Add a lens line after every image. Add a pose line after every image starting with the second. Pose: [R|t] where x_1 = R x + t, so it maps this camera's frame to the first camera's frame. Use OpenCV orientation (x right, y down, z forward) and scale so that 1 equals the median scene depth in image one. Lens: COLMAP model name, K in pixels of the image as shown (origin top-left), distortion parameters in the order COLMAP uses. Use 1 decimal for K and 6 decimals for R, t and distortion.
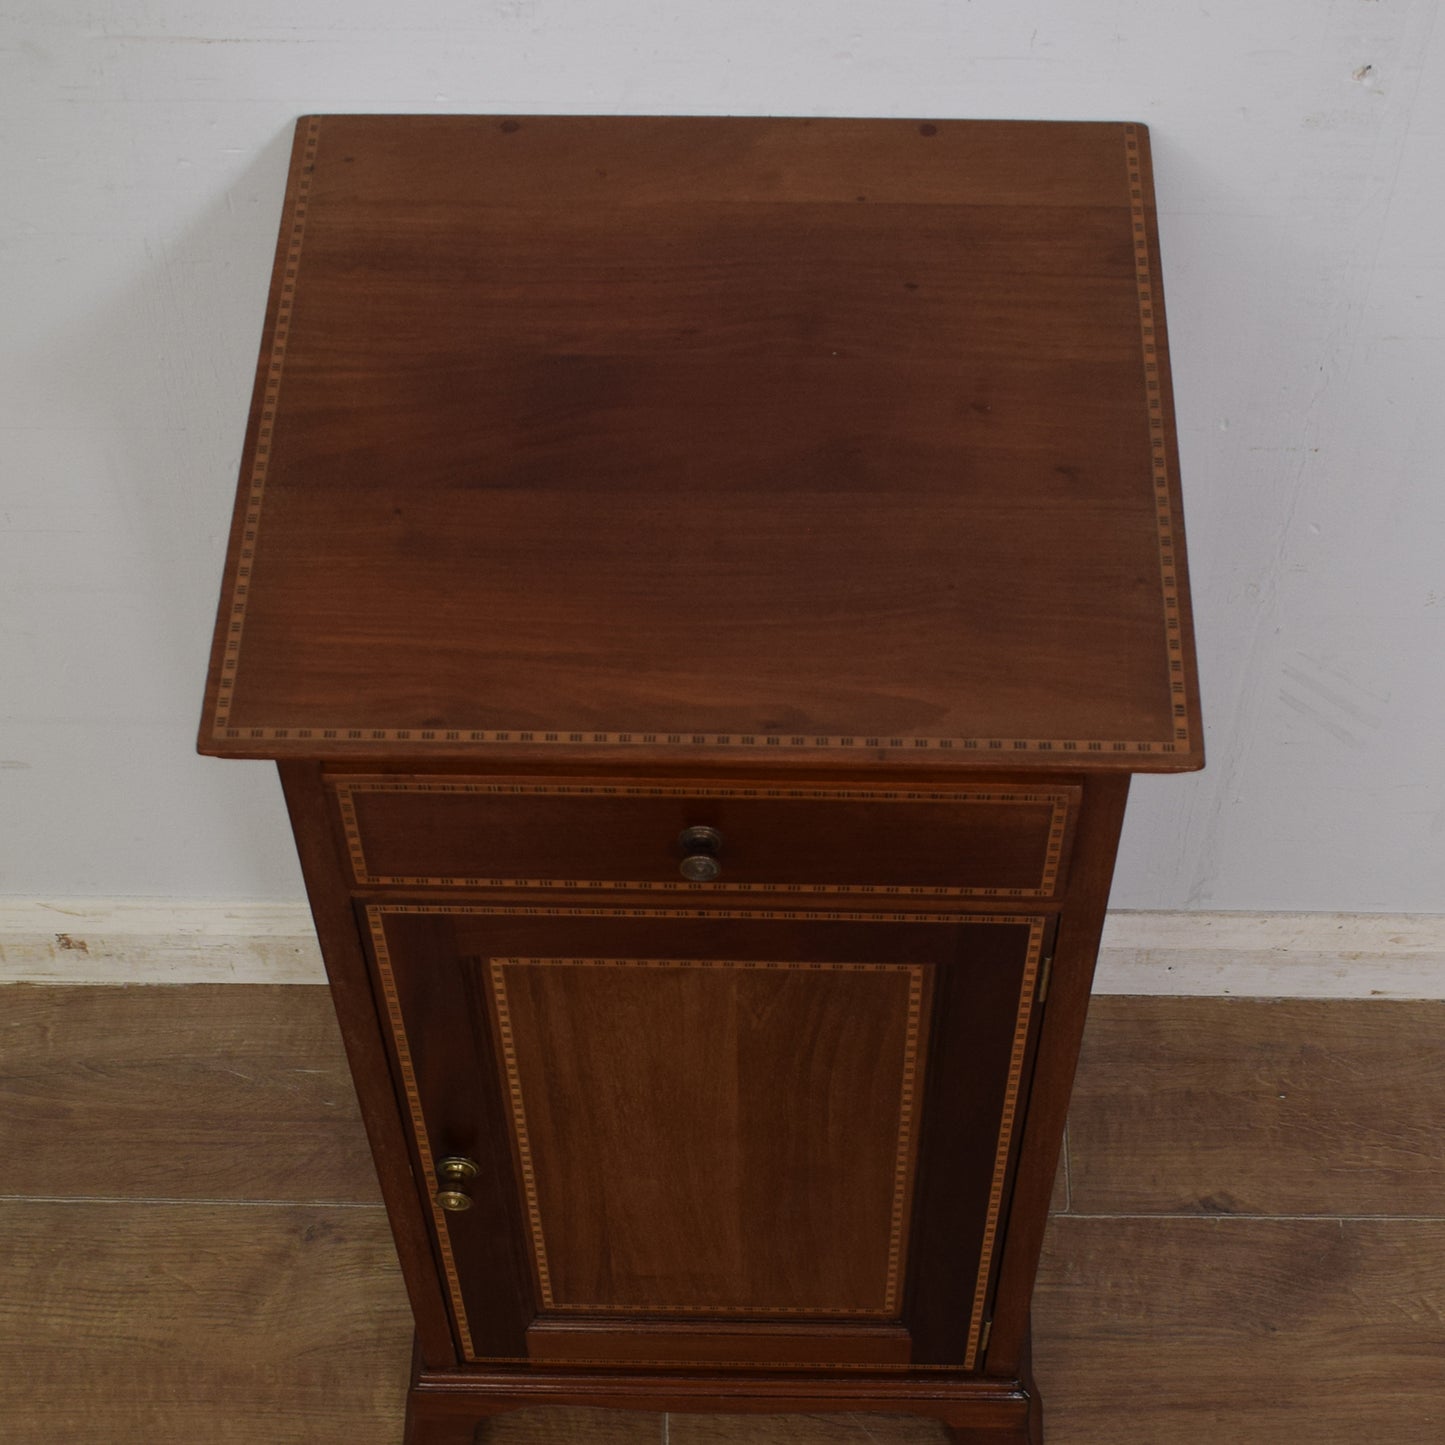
lens RADIAL K [[2766.3, 0, 748.2], [0, 2766.3, 1030.6], [0, 0, 1]] dist [-0.083529, -0.050403]
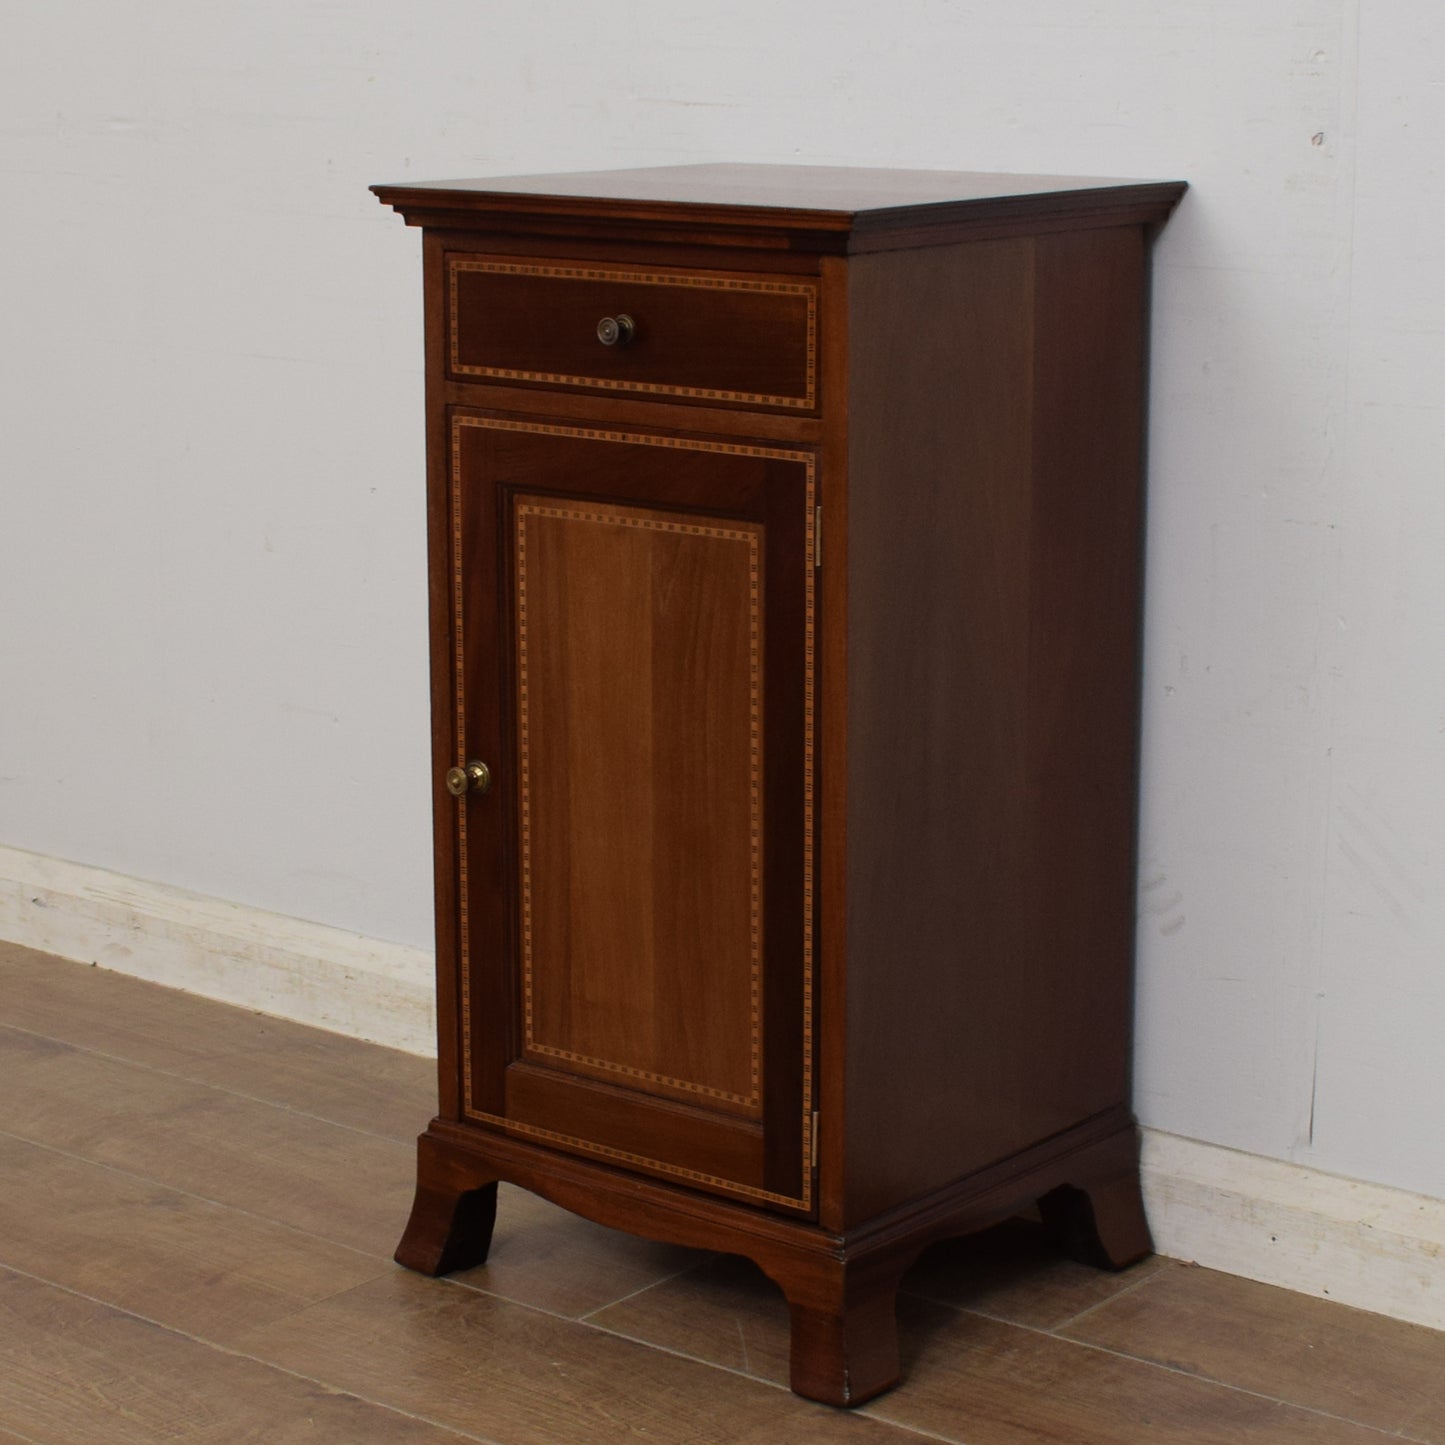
lens RADIAL K [[3395.6, 0, 705.1], [0, 3395.6, 799.1], [0, 0, 1]] dist [-0.073162, -0.176254]
pose [[0.788051, 0.146763, -0.597859, 0.765927], [-0.527679, 0.661229, -0.533227, 0.697467], [0.317064, 0.735688, 0.598526, 0.072916]]
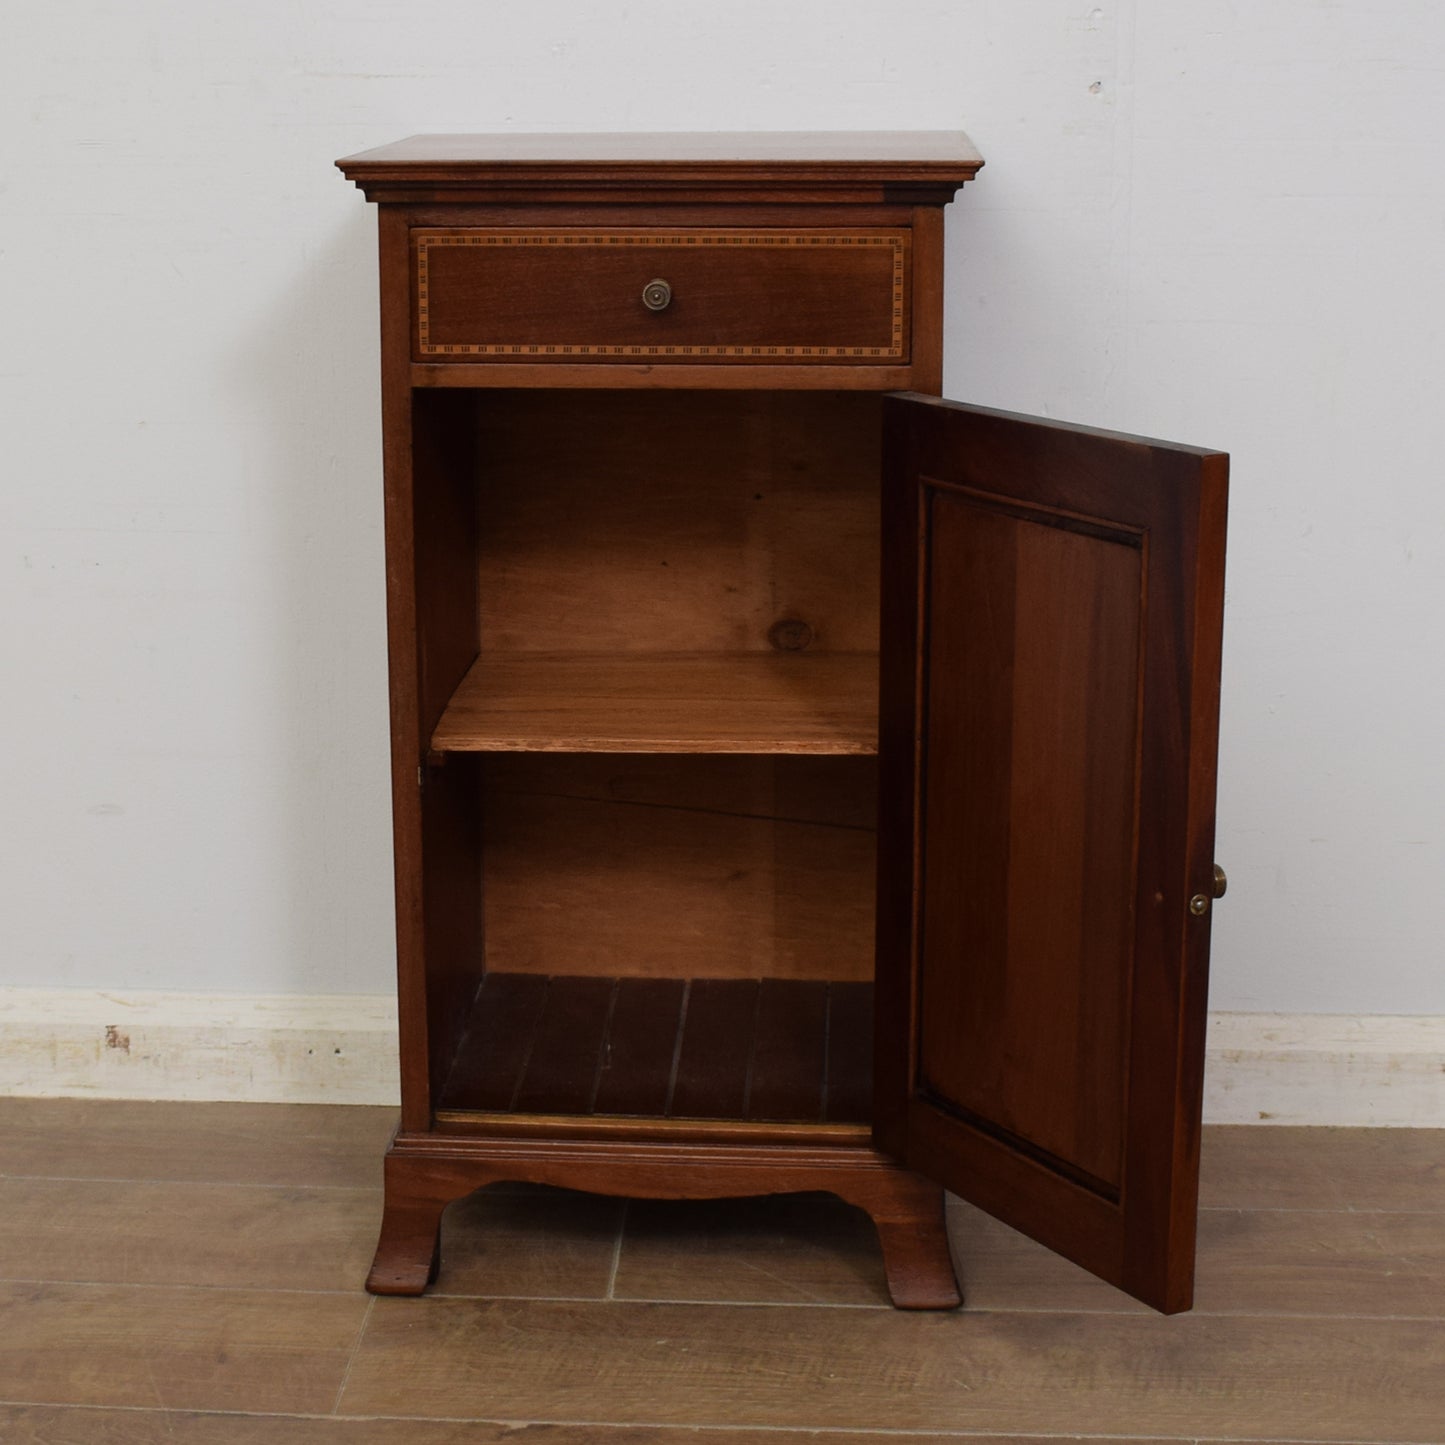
lens RADIAL K [[3058.6, 0, 612.1], [0, 3058.6, 726.8], [0, 0, 1]] dist [-0.075692, -0.117582]
pose [[0.998387, 0.009179, -0.056031, 0.034719], [-0.046273, 0.703391, -0.709295, 0.832481], [0.032901, 0.710744, 0.702681, 0.013376]]
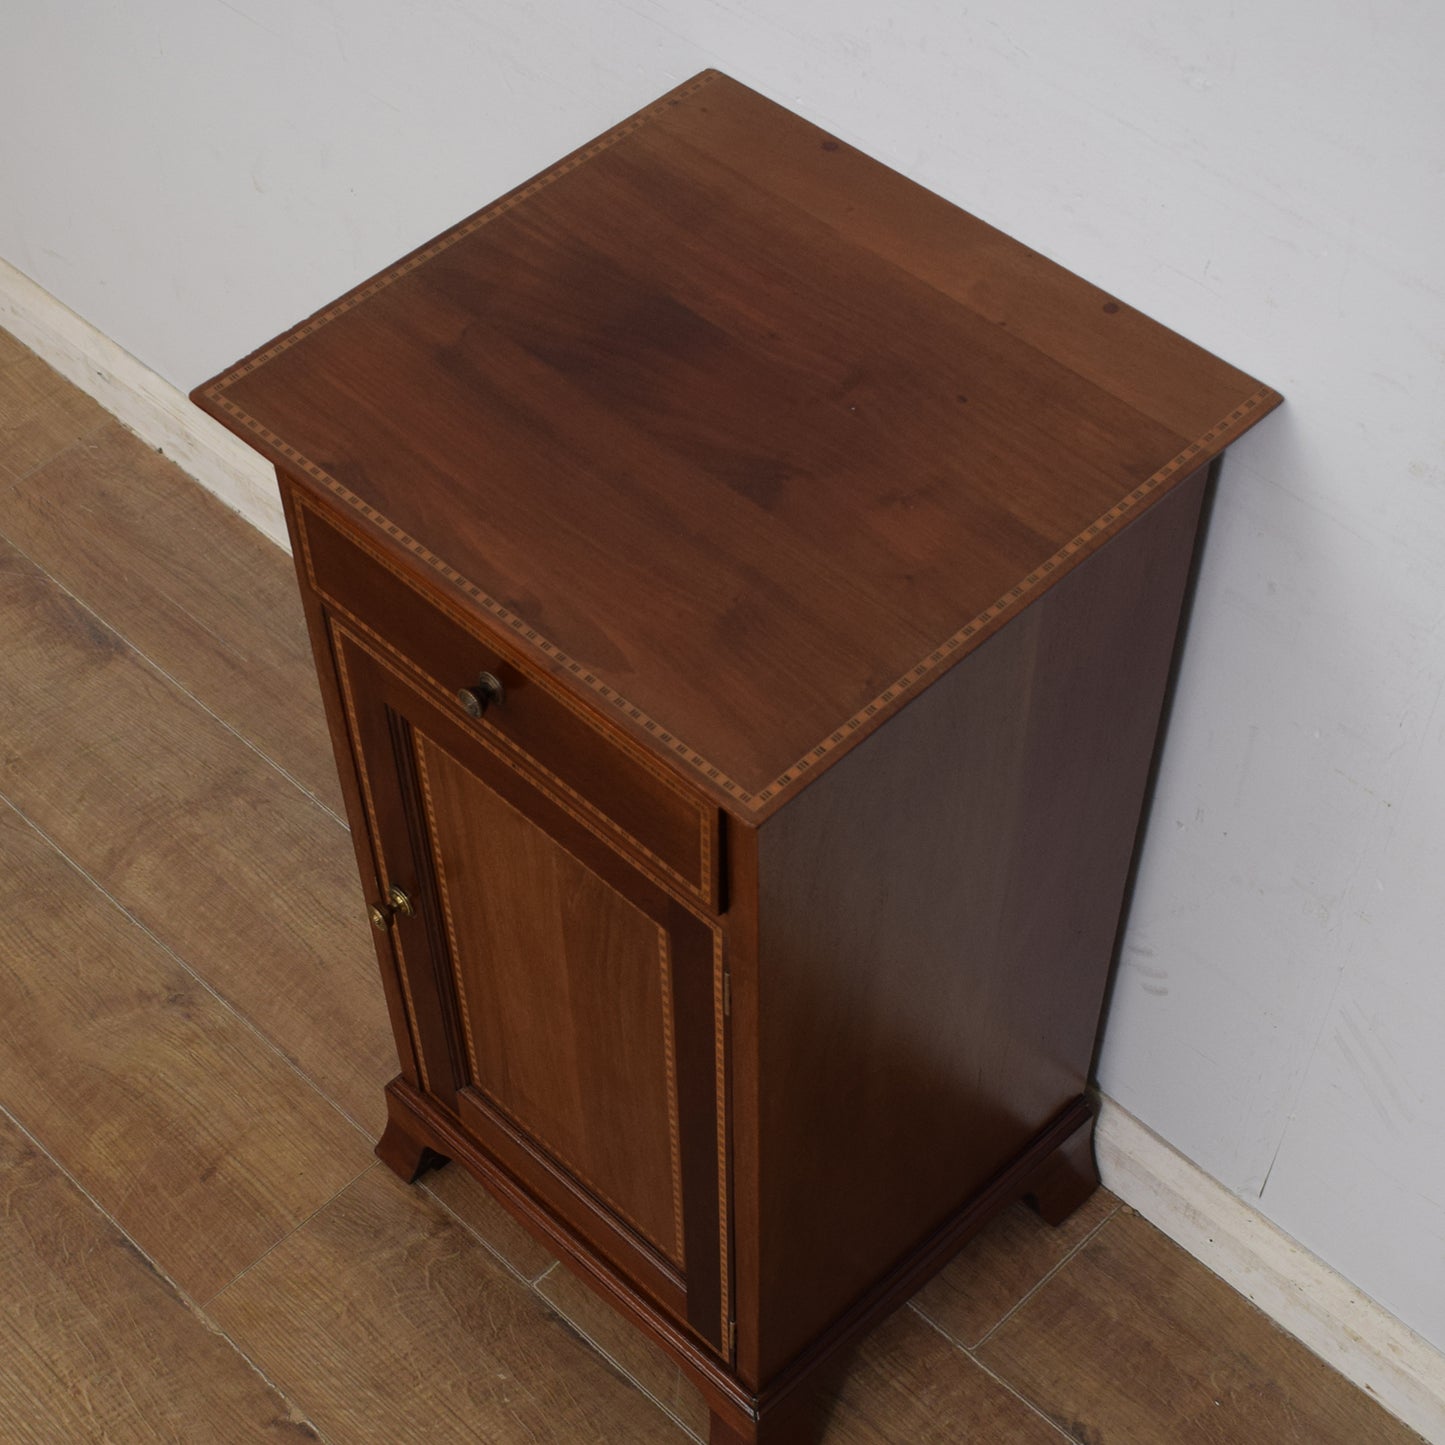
lens RADIAL K [[2434.0, 0, 616.9], [0, 2434.0, 978.4], [0, 0, 1]] dist [-0.091734, -0.016872]
pose [[0.706642, 0.565200, -0.425683, 0.352940], [-0.582453, 0.806236, 0.103596, -0.071515], [0.401754, 0.174735, 0.898922, 0.077199]]
